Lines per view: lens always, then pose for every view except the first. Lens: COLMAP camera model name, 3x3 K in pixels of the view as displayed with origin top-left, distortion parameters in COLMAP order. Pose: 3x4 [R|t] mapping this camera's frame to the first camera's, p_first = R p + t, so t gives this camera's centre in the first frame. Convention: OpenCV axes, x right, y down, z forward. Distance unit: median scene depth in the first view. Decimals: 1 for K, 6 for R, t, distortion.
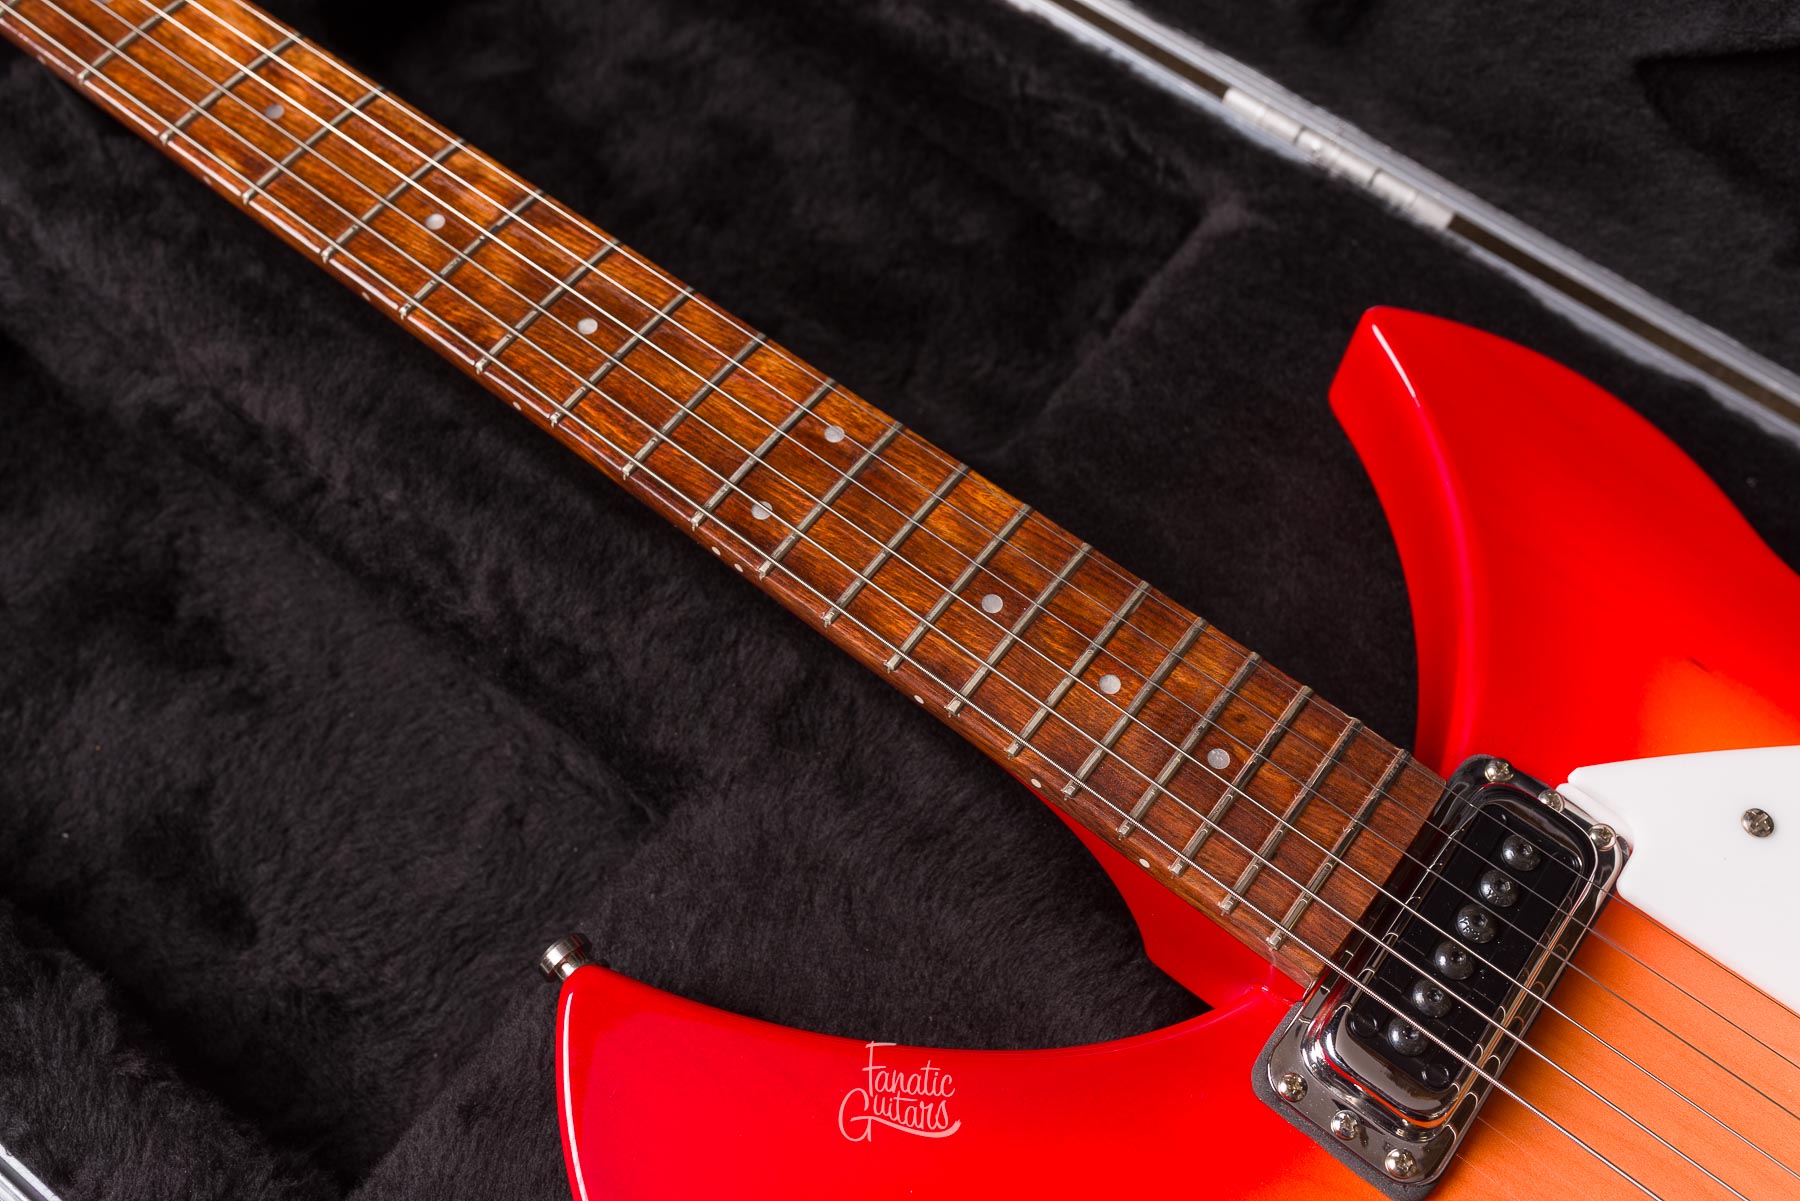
lens RADIAL K [[1791.6, 0, 898.8], [0, 1791.6, 599.1], [0, 0, 1]] dist [-0.000767, -0.001970]
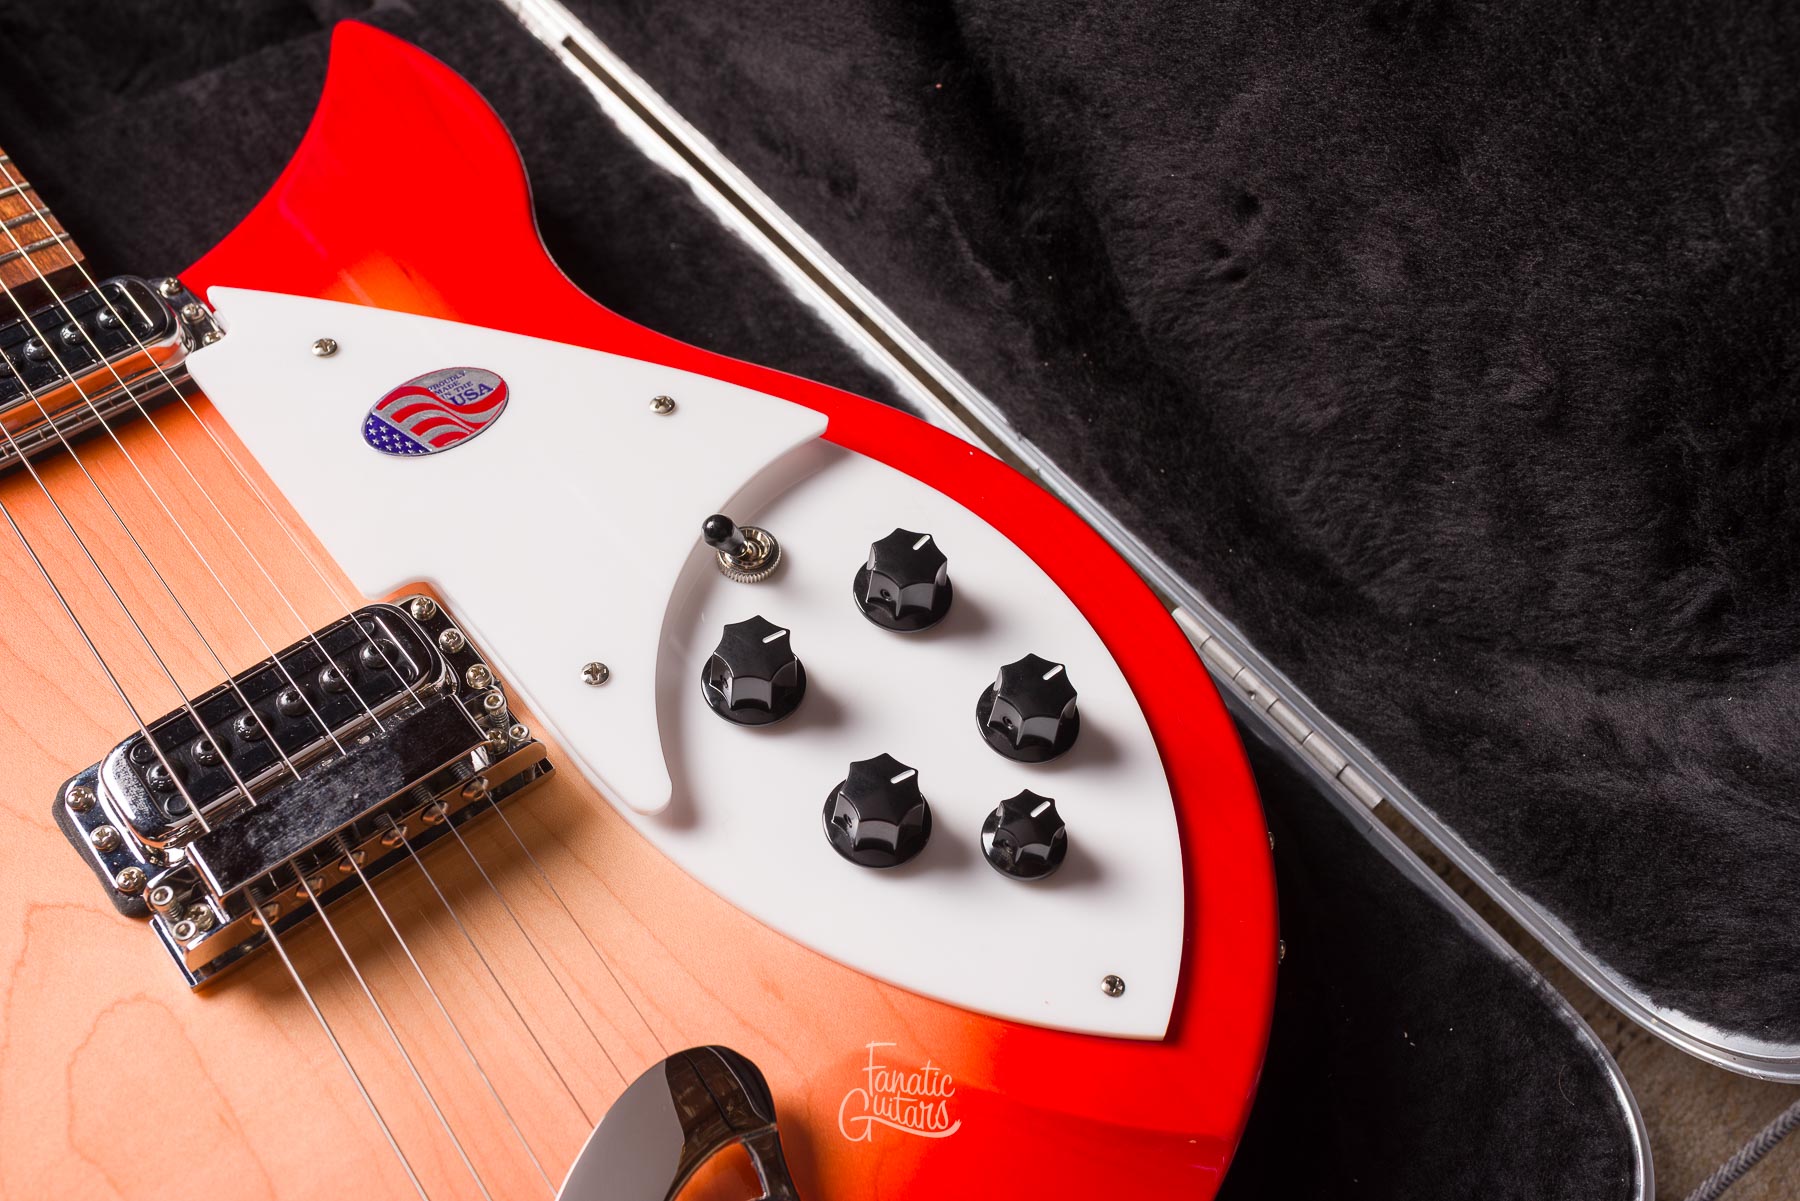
lens RADIAL K [[1777.0, 0, 899.4], [0, 1777.0, 598.2], [0, 0, 1]] dist [-0.000652, -0.006271]
pose [[0.973387, 0.206491, -0.099394, 0.816672], [-0.218185, 0.967693, -0.126356, 0.288026], [0.070092, 0.144680, 0.986993, -0.126267]]
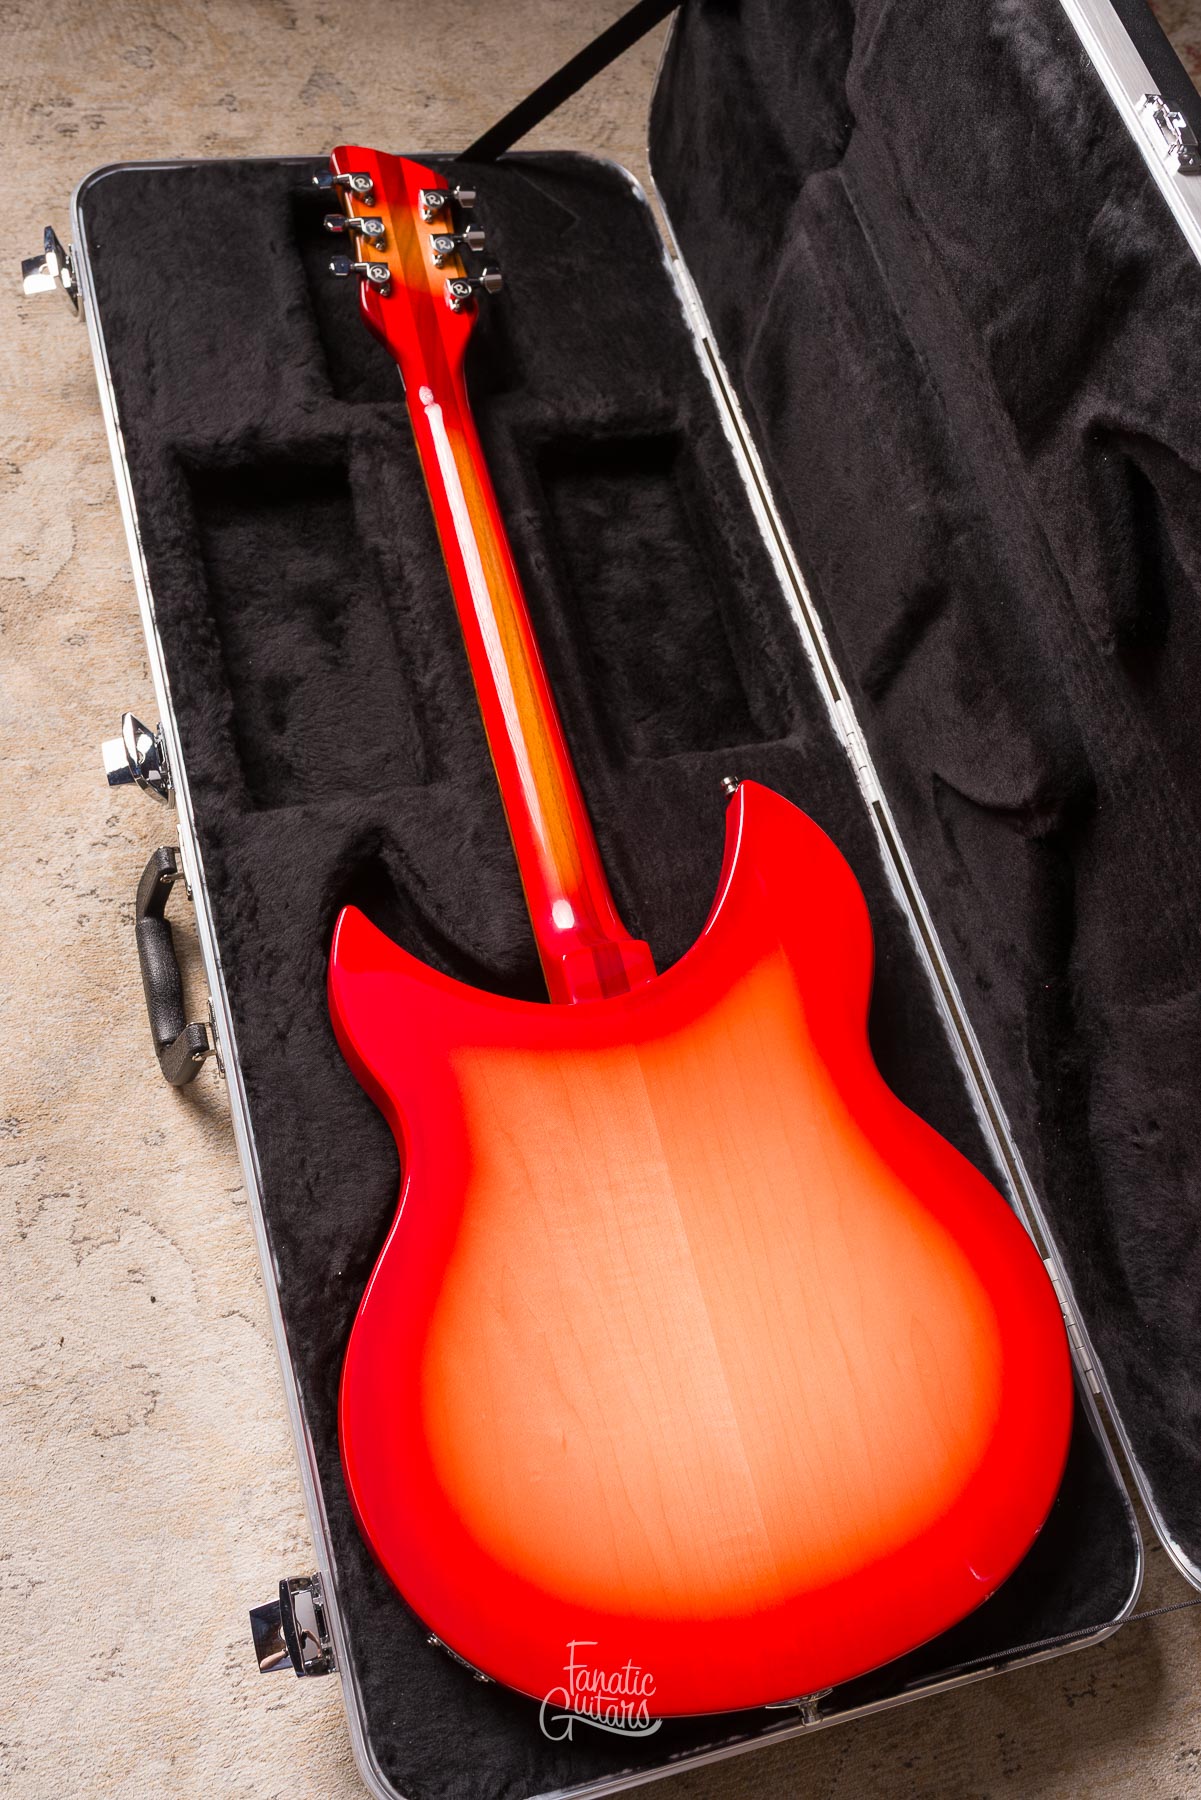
lens RADIAL K [[1716.9, 0, 597.5], [0, 1716.9, 896.7], [0, 0, 1]] dist [-0.008809, -0.000065]
pose [[0.783832, 0.589181, -0.196146, 0.590077], [-0.599328, 0.800449, 0.009363, 0.077162], [0.162521, 0.110216, 0.980530, -1.261677]]
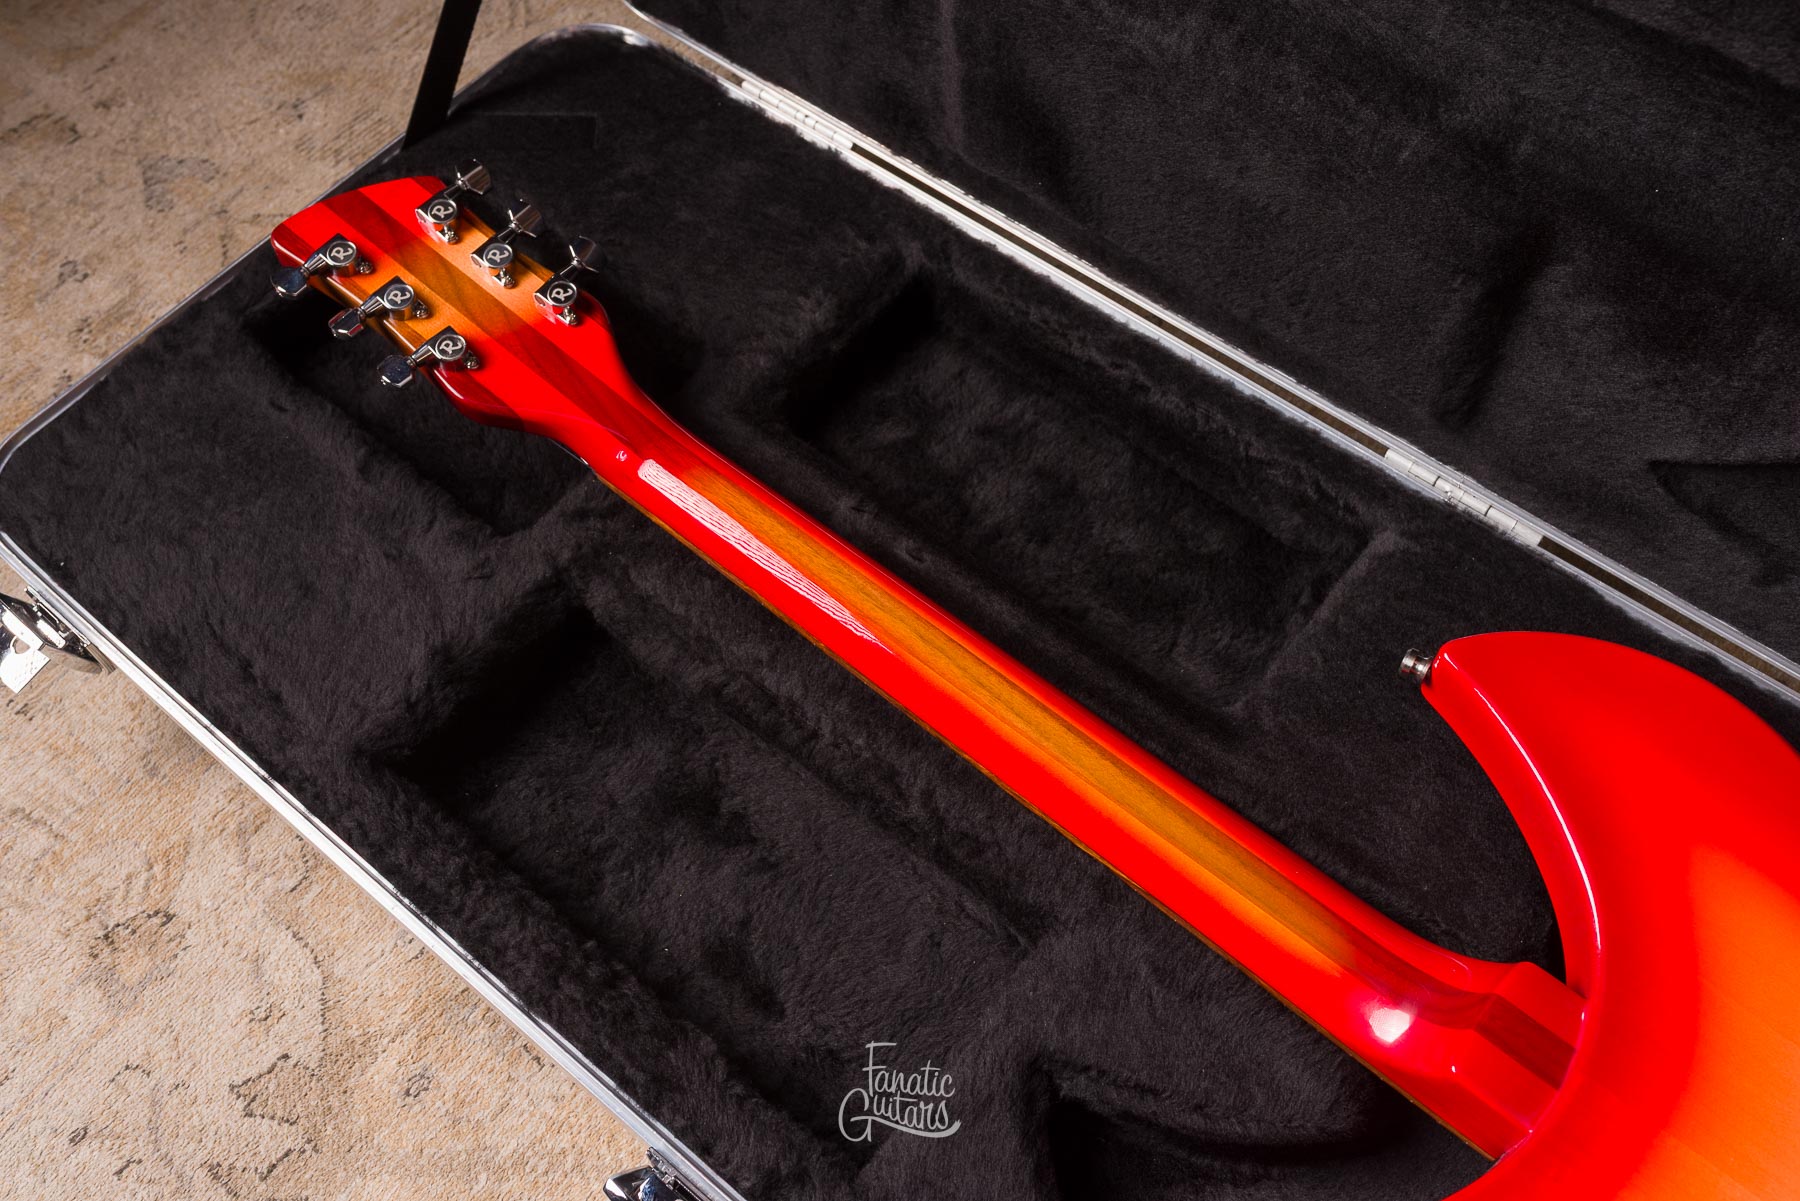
lens RADIAL K [[1736.3, 0, 898.7], [0, 1736.3, 599.1], [0, 0, 1]] dist [-0.004776, -0.001549]
pose [[0.992404, -0.012402, -0.122397, -0.051661], [0.006636, 0.998854, -0.047405, -0.110142], [0.122845, 0.046233, 0.991348, -0.556861]]
